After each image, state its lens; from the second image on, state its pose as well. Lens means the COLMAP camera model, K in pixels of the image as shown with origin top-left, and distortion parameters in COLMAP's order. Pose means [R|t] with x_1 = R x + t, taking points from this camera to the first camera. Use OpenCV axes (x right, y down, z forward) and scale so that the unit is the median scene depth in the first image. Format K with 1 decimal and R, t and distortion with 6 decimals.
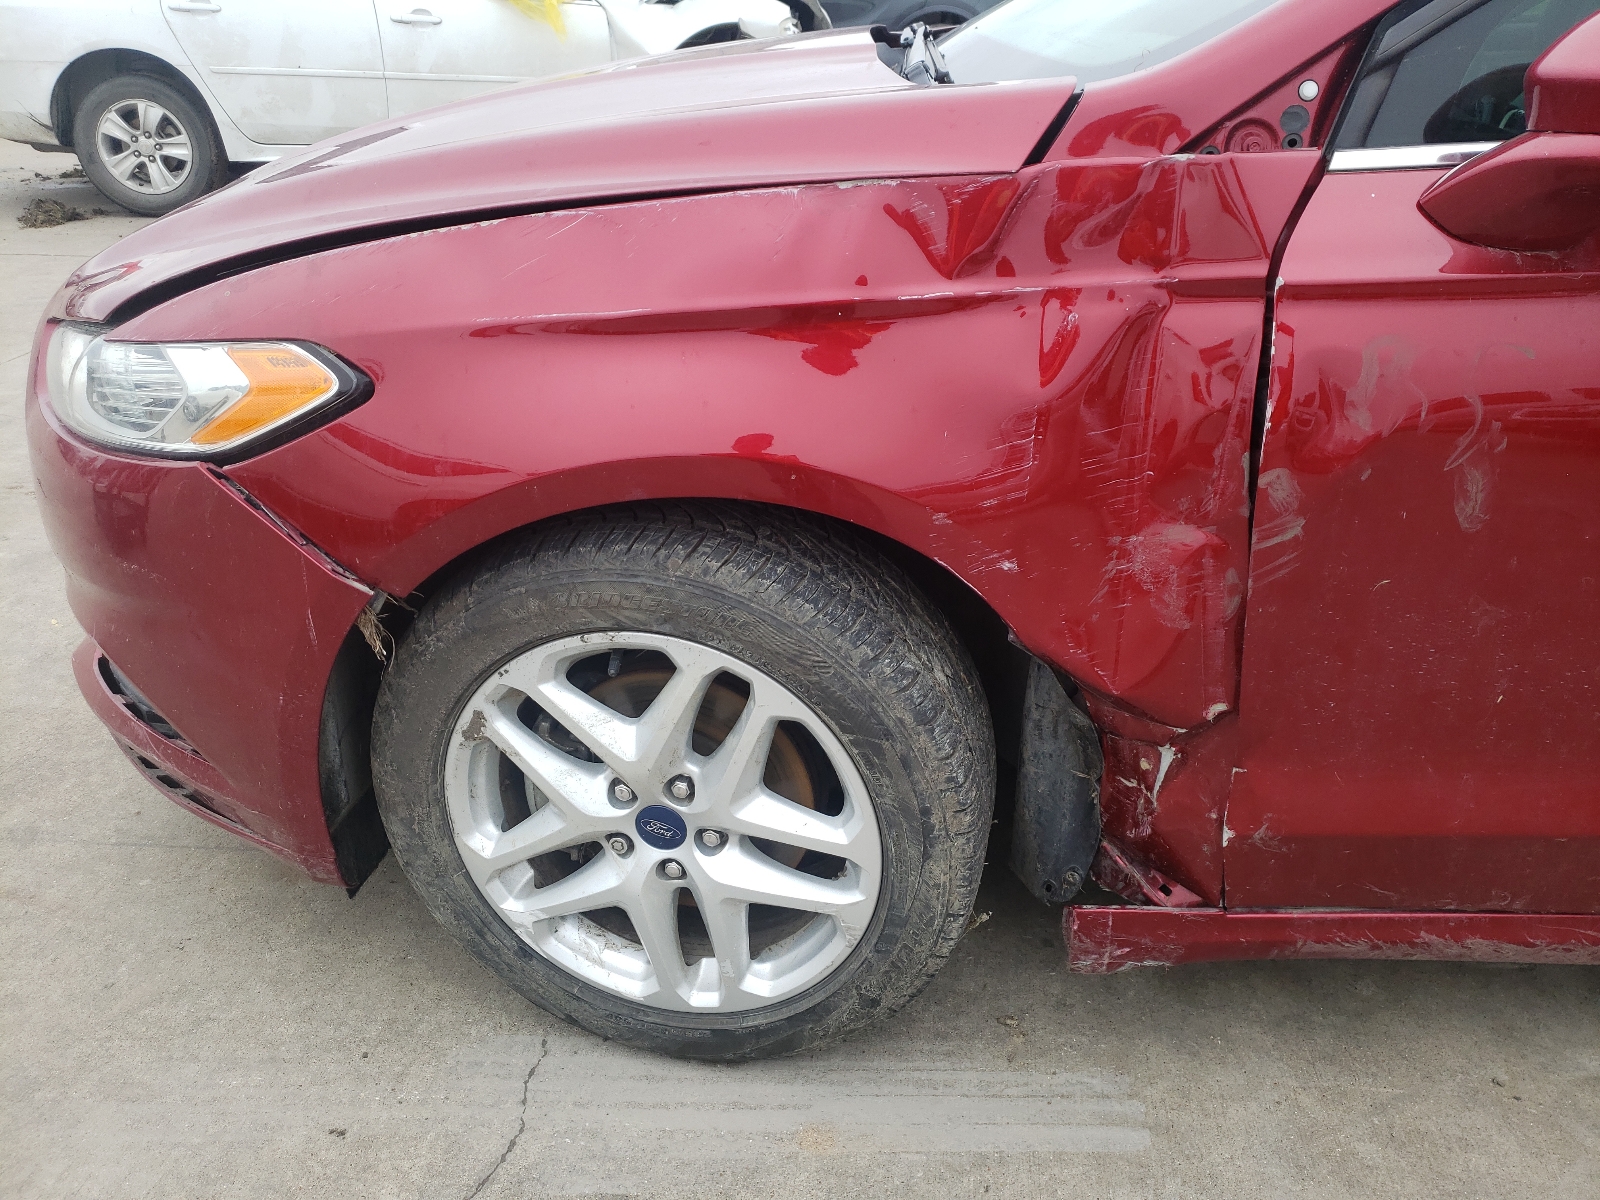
lens RADIAL K [[1243.7, 0, 812.1], [0, 1243.7, 600.9], [0, 0, 1]] dist [0.038914, 0.001334]
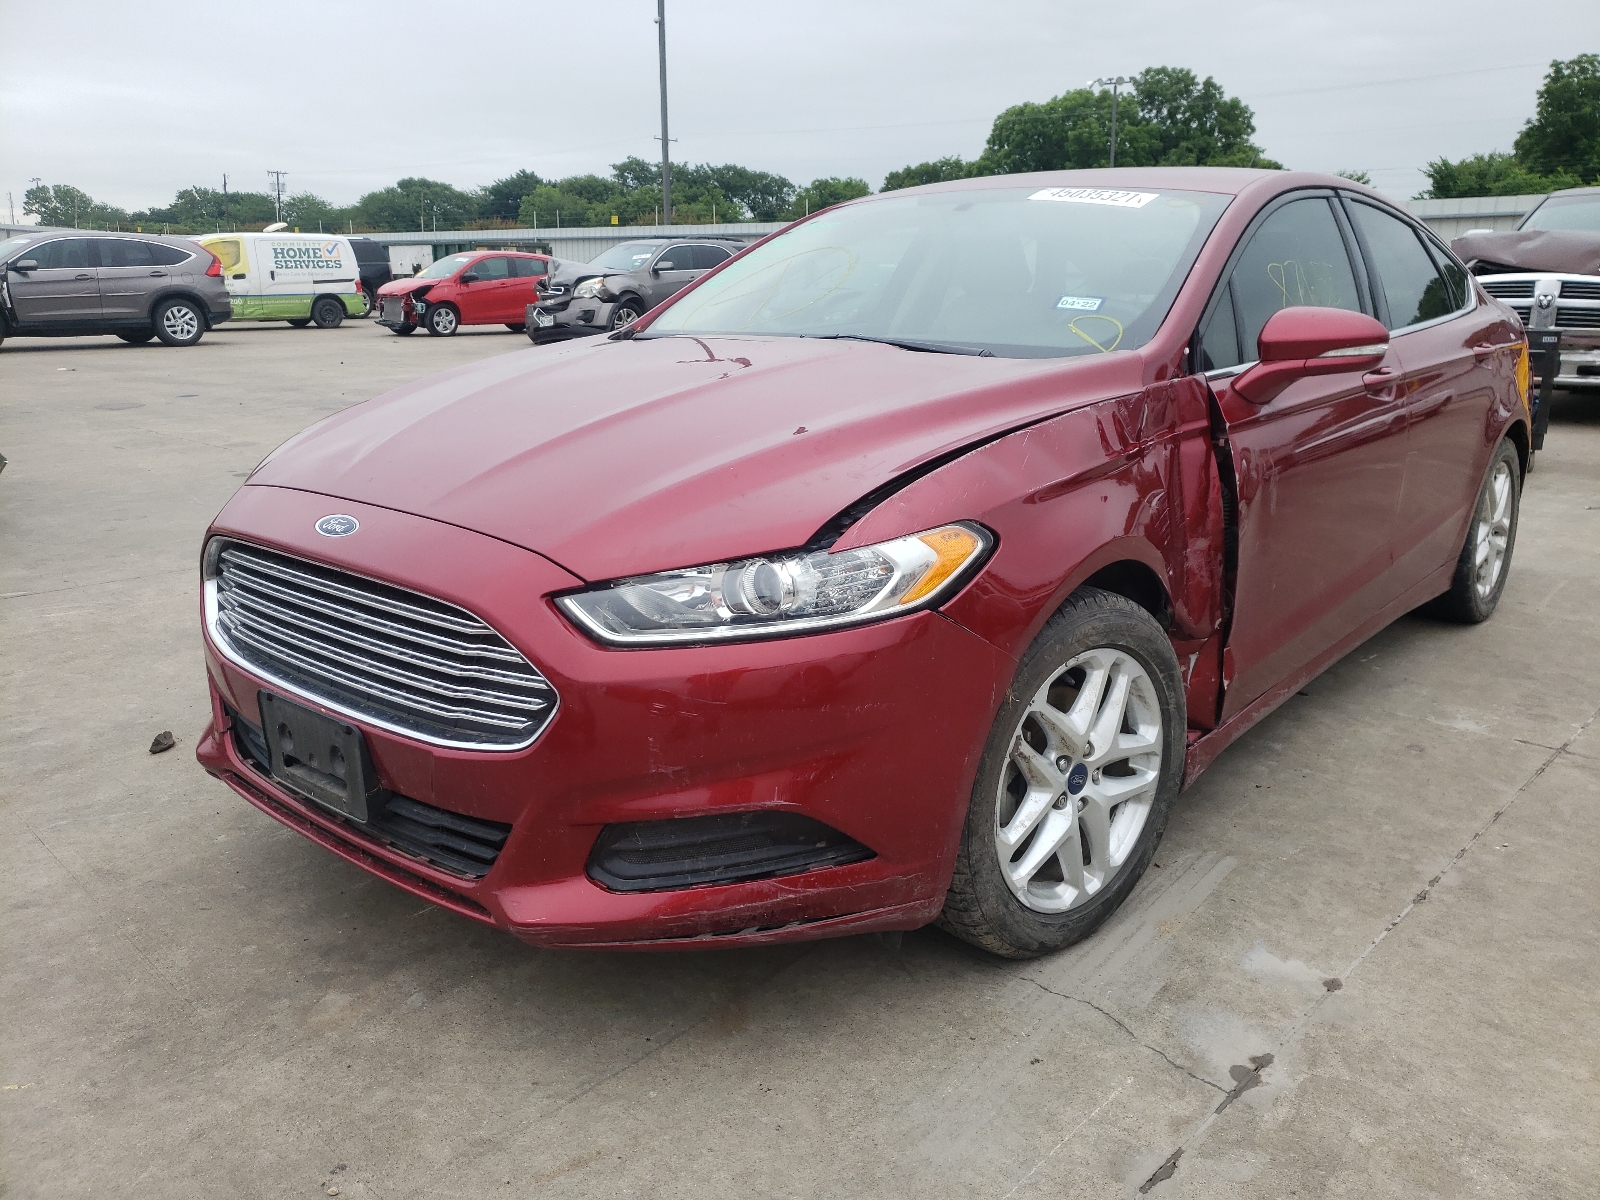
lens RADIAL K [[1243.7, 0, 812.1], [0, 1243.7, 600.9], [0, 0, 1]] dist [0.038914, 0.001334]
pose [[0.587617, -0.191879, 0.786059, -1.637060], [0.358071, 0.932838, -0.039967, -0.103251], [-0.725597, 0.304950, 0.616858, 0.161694]]
